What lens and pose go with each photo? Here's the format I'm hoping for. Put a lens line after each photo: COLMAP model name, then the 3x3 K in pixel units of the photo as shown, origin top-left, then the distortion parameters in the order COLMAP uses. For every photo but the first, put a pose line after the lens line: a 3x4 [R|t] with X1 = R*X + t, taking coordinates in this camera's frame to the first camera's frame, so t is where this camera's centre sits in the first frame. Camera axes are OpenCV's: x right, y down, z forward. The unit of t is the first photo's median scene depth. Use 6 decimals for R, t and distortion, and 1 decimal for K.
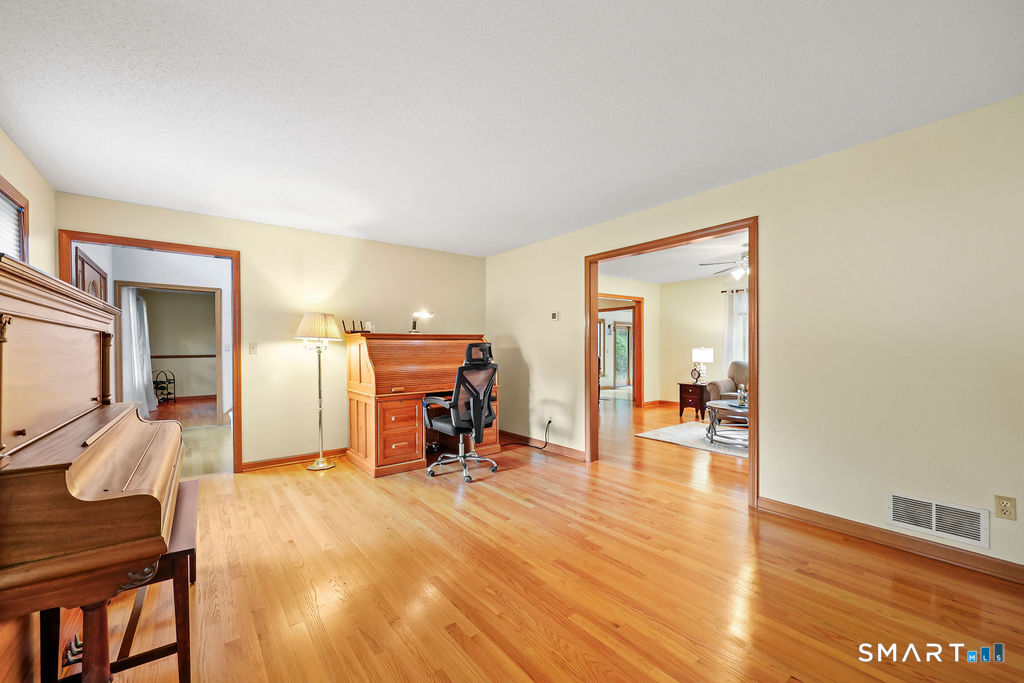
lens RADIAL K [[411.4, 0, 507.1], [0, 411.4, 349.8], [0, 0, 1]] dist [-0.000963, -0.000325]
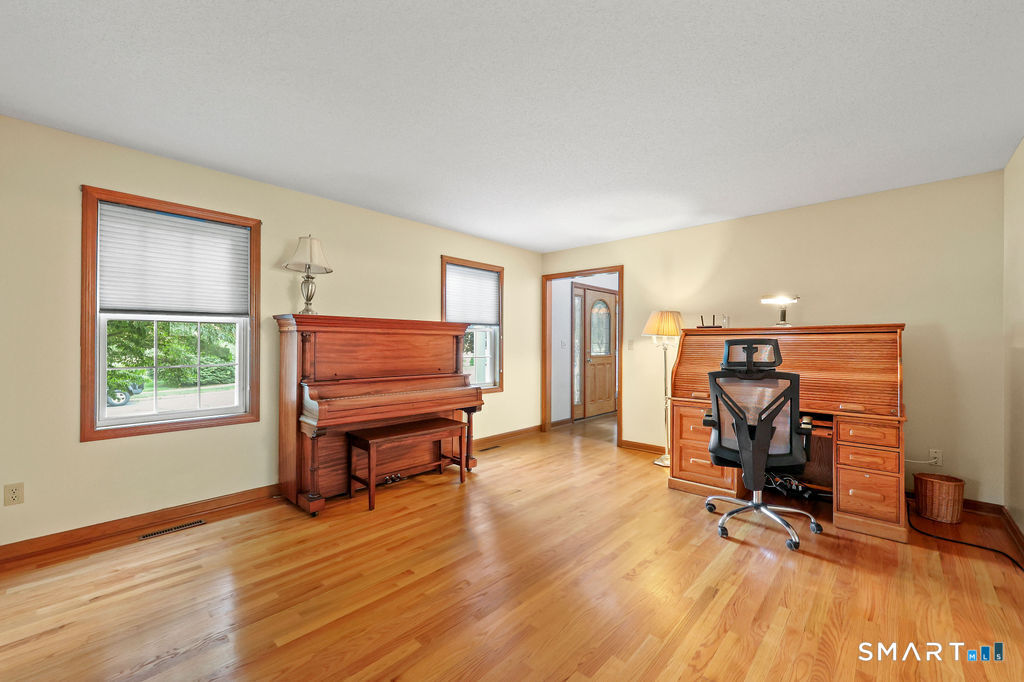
lens RADIAL K [[411.4, 0, 510.7], [0, 411.4, 342.2], [0, 0, 1]] dist [-0.000963, -0.000325]
pose [[0.183080, 0.001098, -0.983097, 0.501514], [-0.015406, 0.999880, -0.001753, -0.004205], [0.982977, 0.015467, 0.183075, 0.479761]]
